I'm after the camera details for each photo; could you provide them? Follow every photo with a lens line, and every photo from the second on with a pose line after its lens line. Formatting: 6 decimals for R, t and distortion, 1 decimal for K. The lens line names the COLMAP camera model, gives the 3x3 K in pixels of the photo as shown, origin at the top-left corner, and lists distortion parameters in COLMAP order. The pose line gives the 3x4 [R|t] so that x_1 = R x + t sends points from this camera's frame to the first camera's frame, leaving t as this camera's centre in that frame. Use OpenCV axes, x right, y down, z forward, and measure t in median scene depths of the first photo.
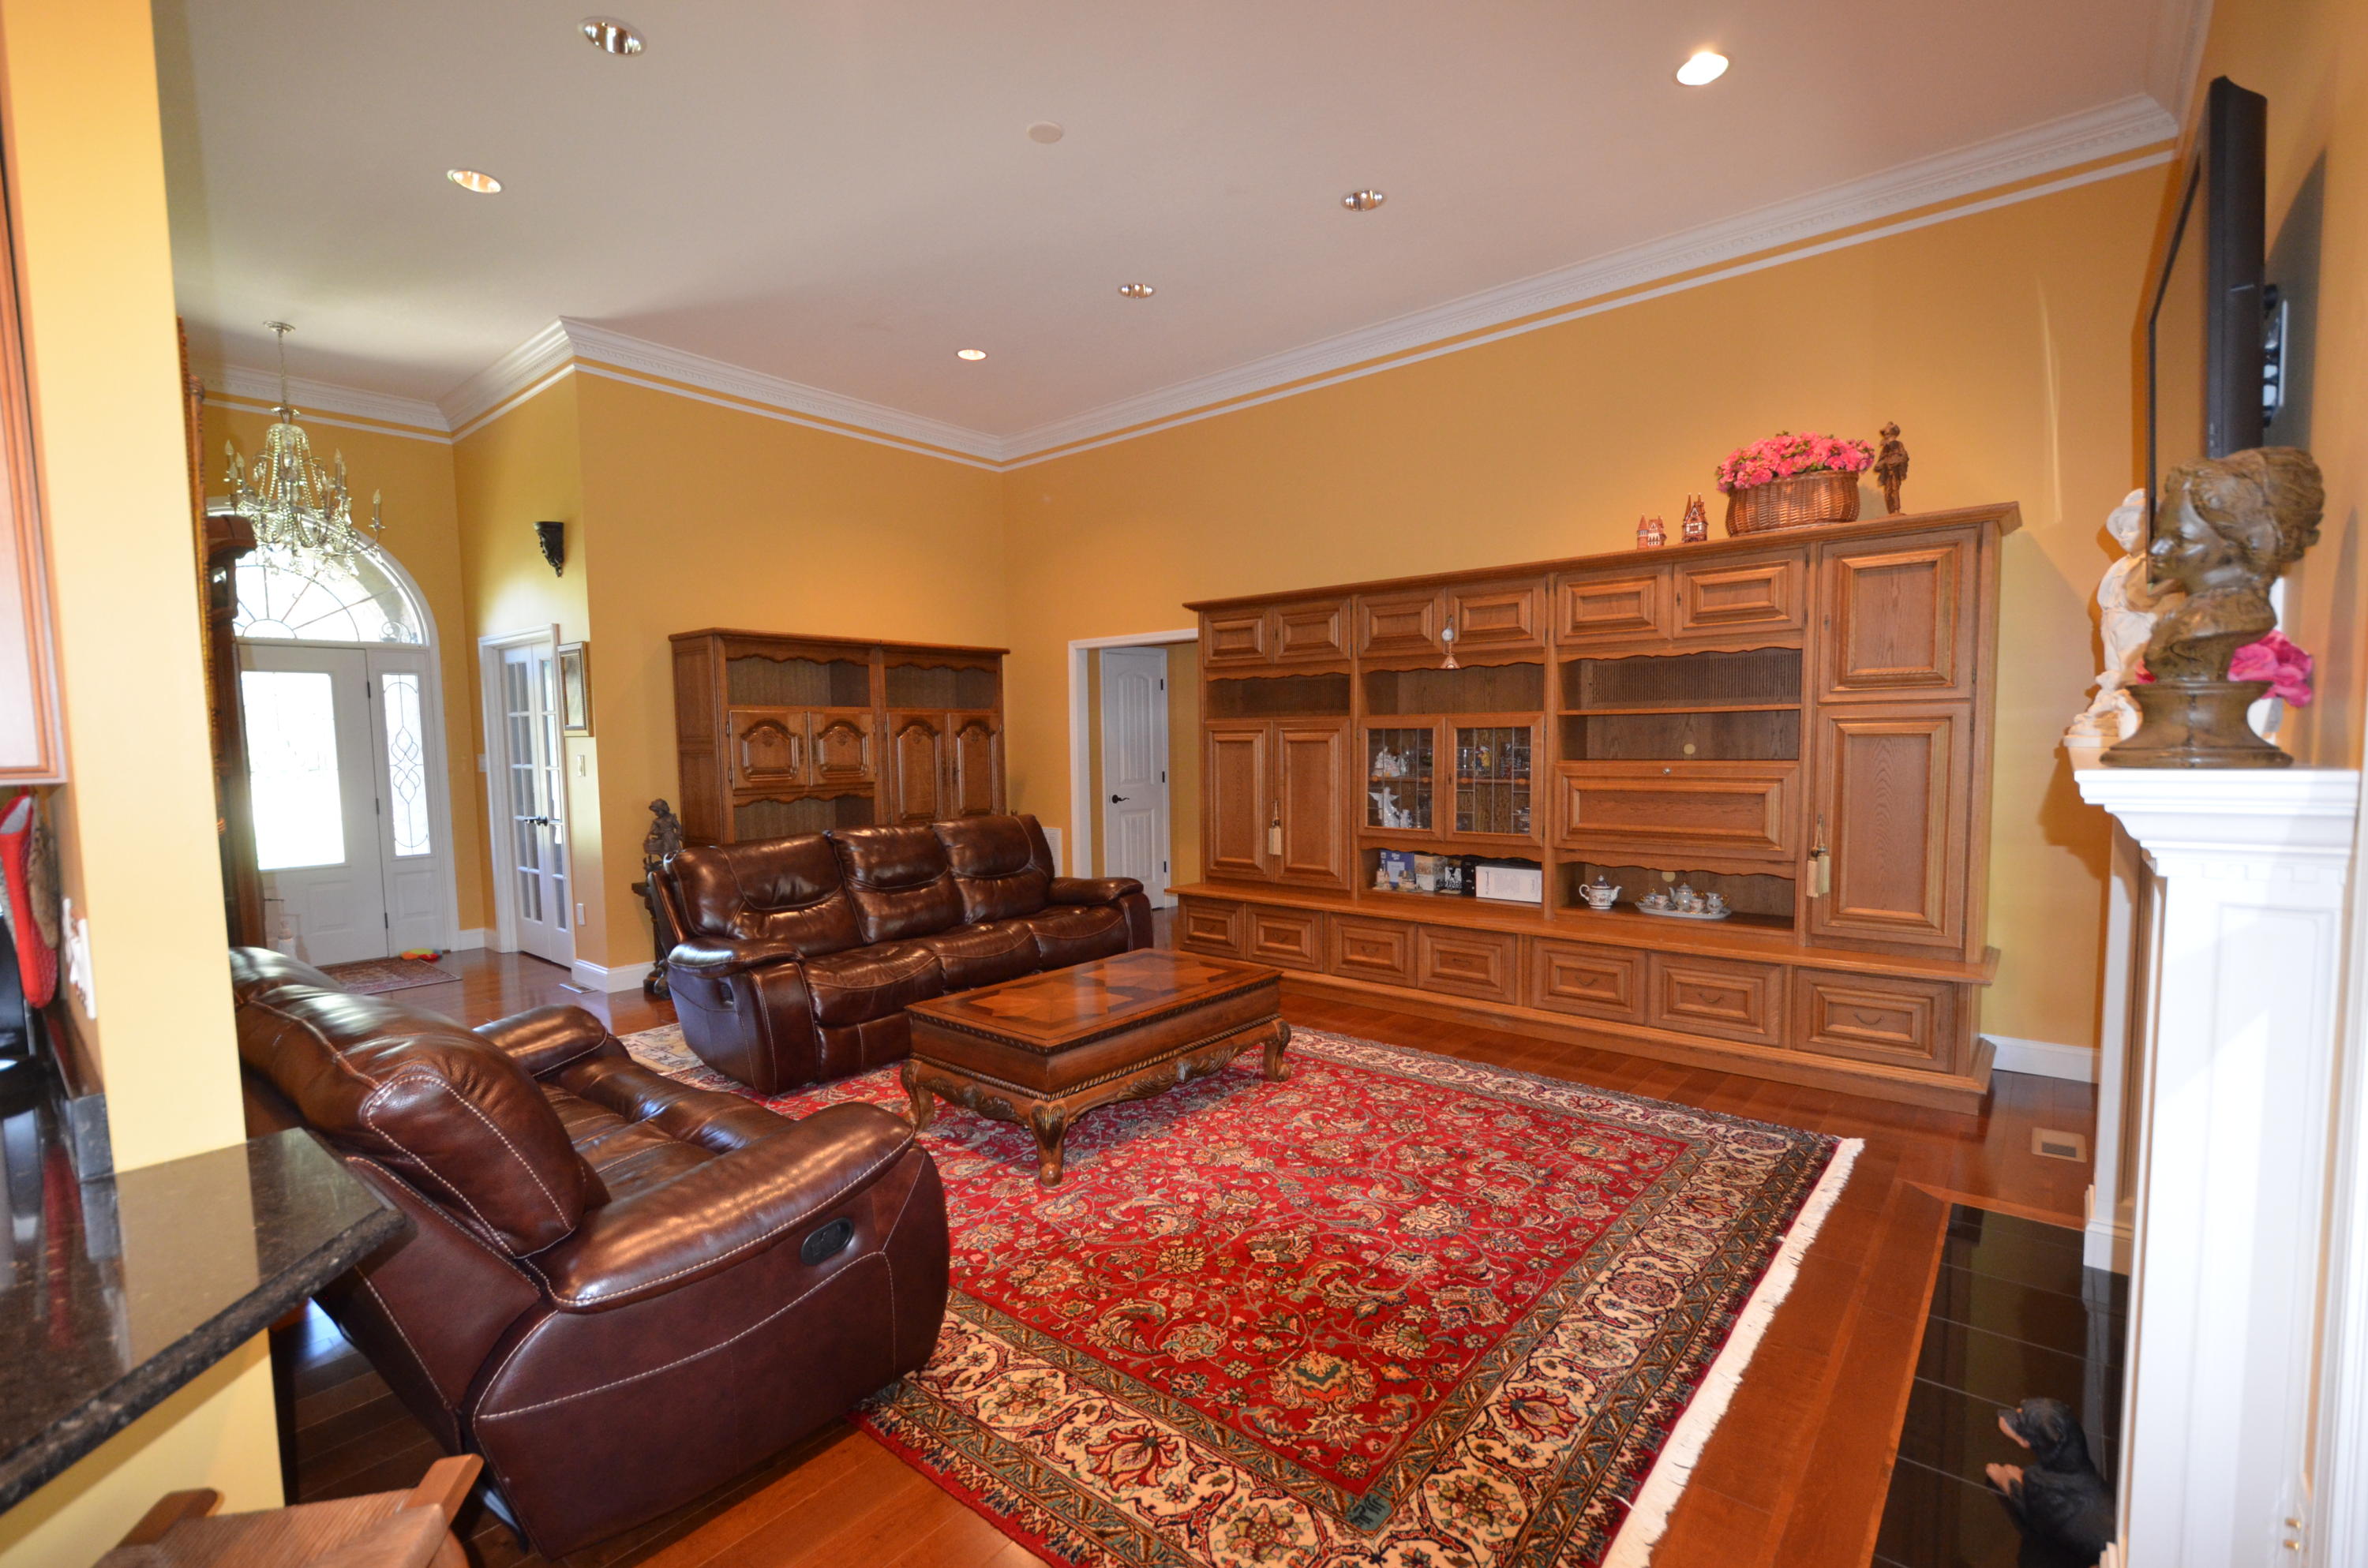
lens RADIAL K [[1037.3, 0, 1188.4], [0, 1037.3, 817.5], [0, 0, 1]] dist [0.005130, -0.006867]
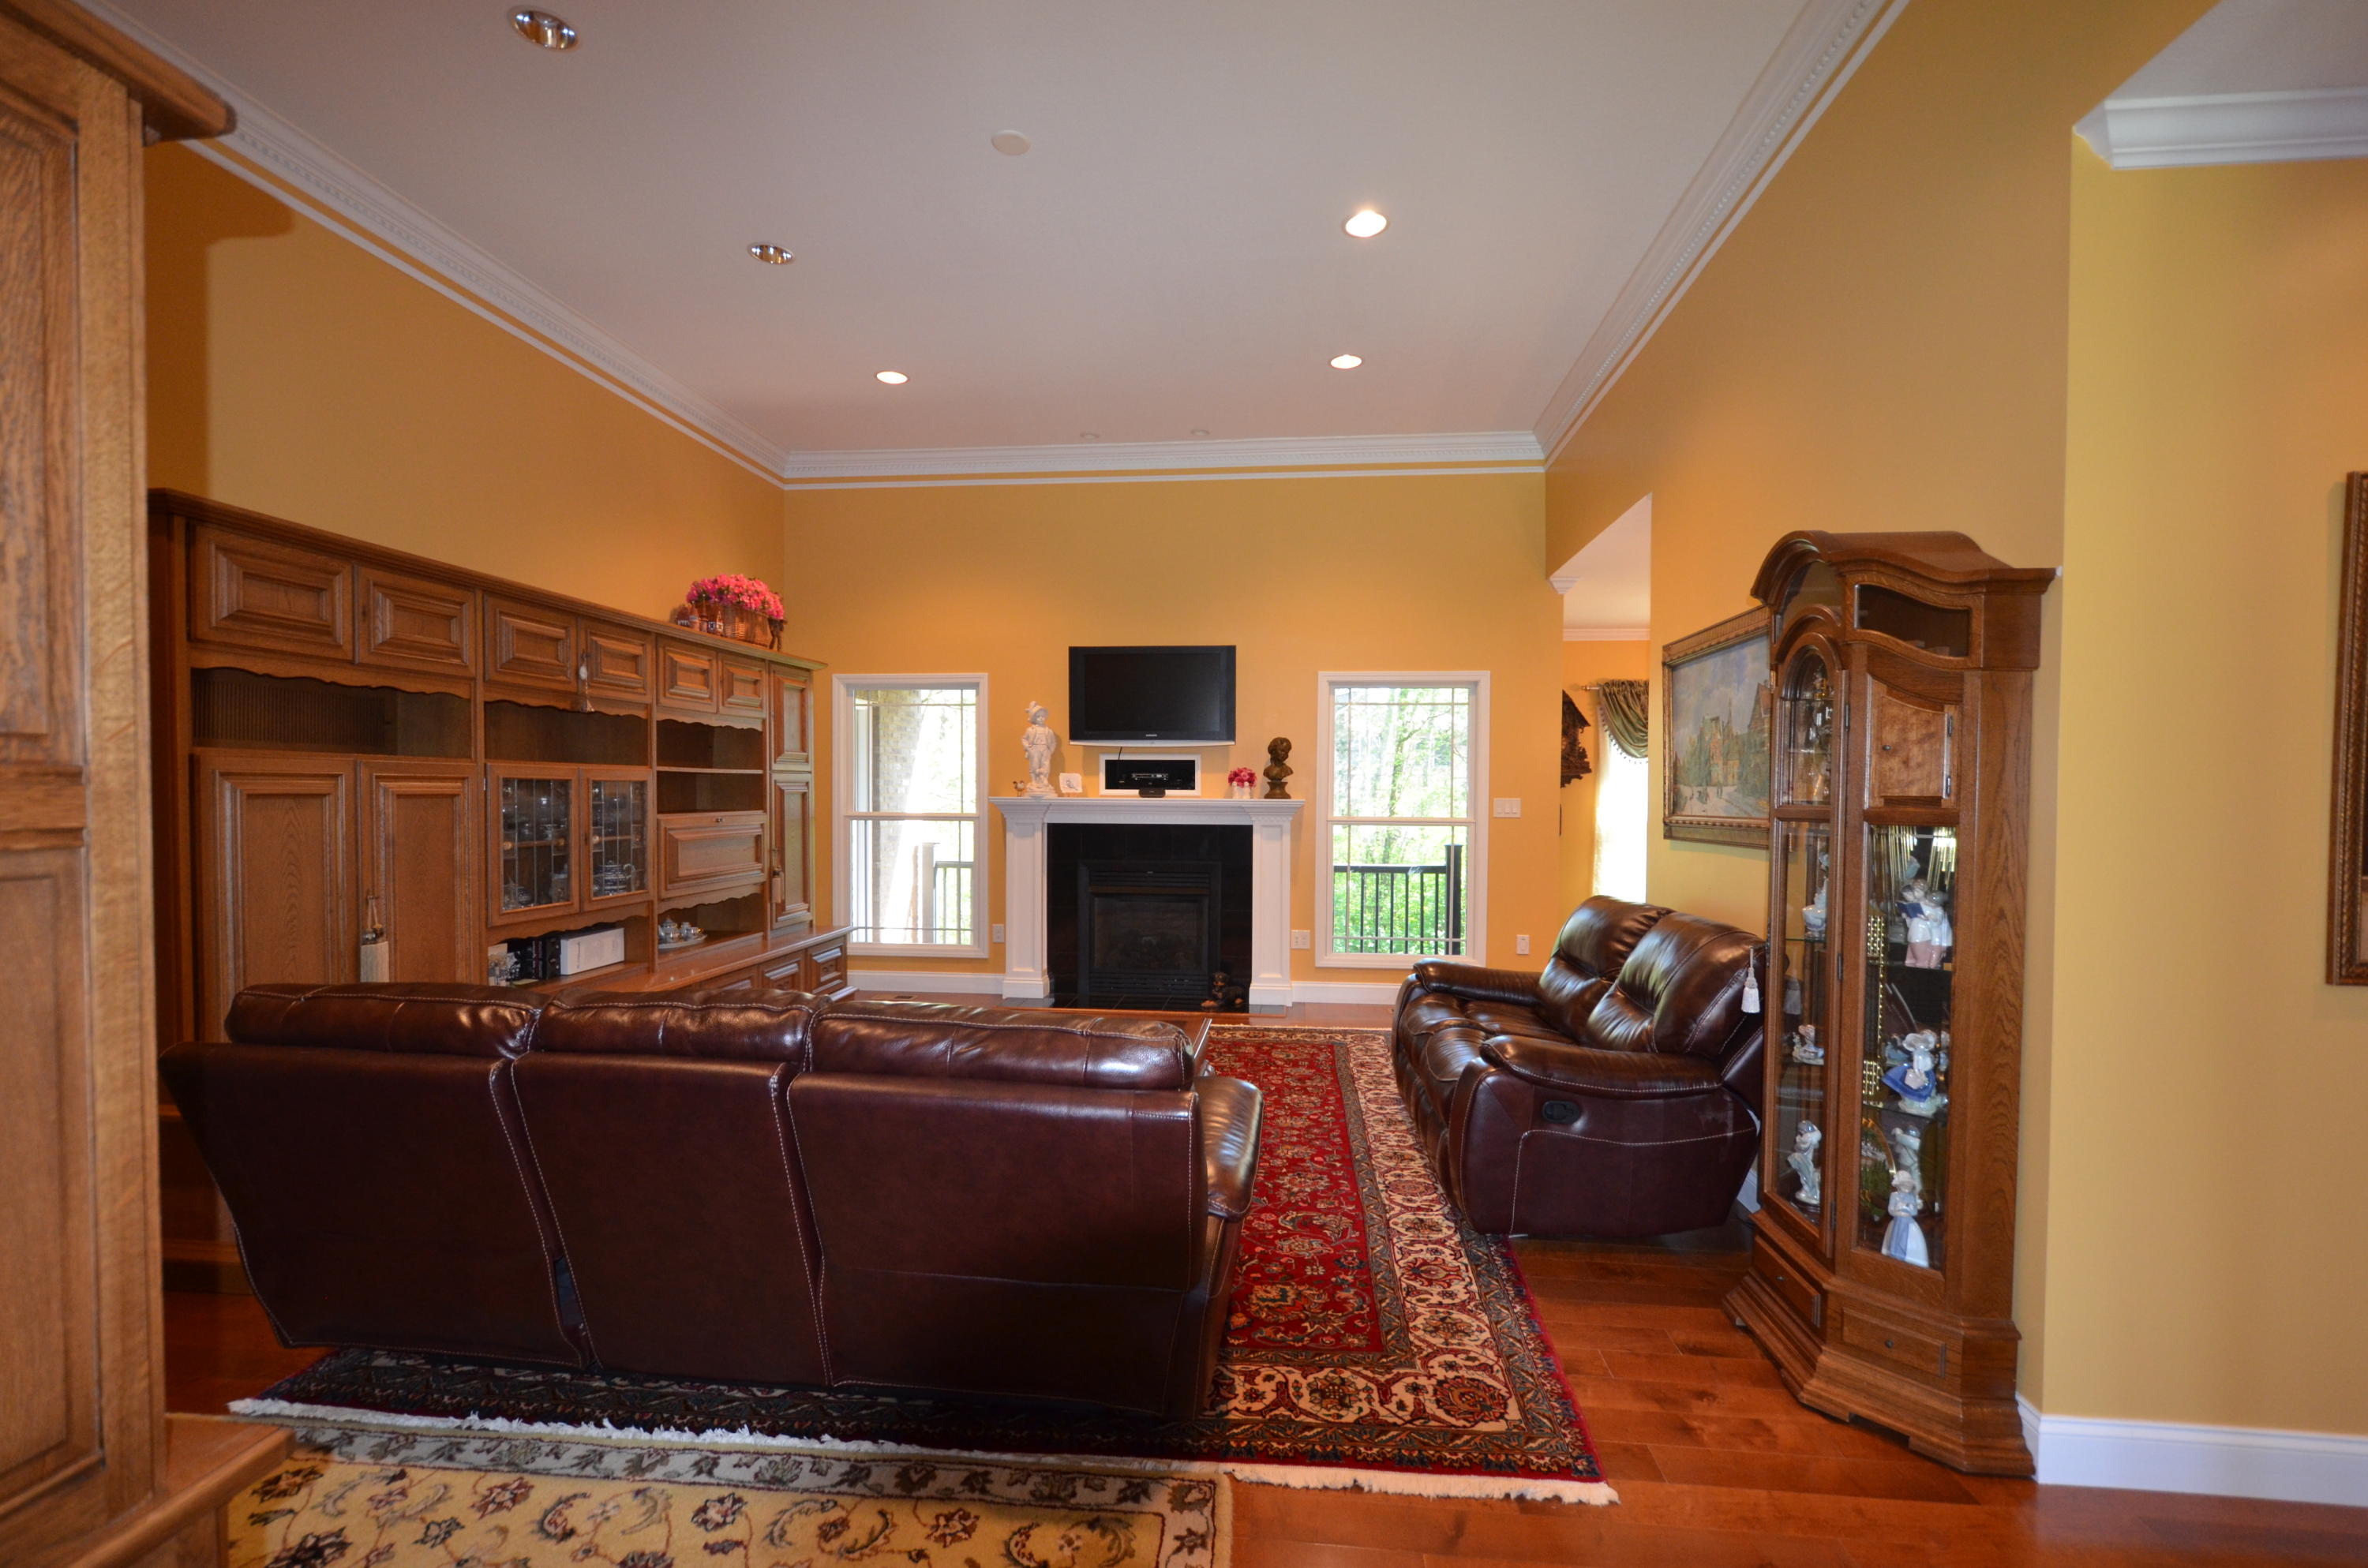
lens RADIAL K [[1037.3, 0, 1197.3], [0, 1037.3, 814.1], [0, 0, 1]] dist [0.005130, -0.006867]
pose [[-0.566453, -0.007906, 0.824056, -0.780978], [0.066783, 0.996225, 0.055464, -0.074985], [-0.821383, 0.086450, -0.563787, 1.113122]]
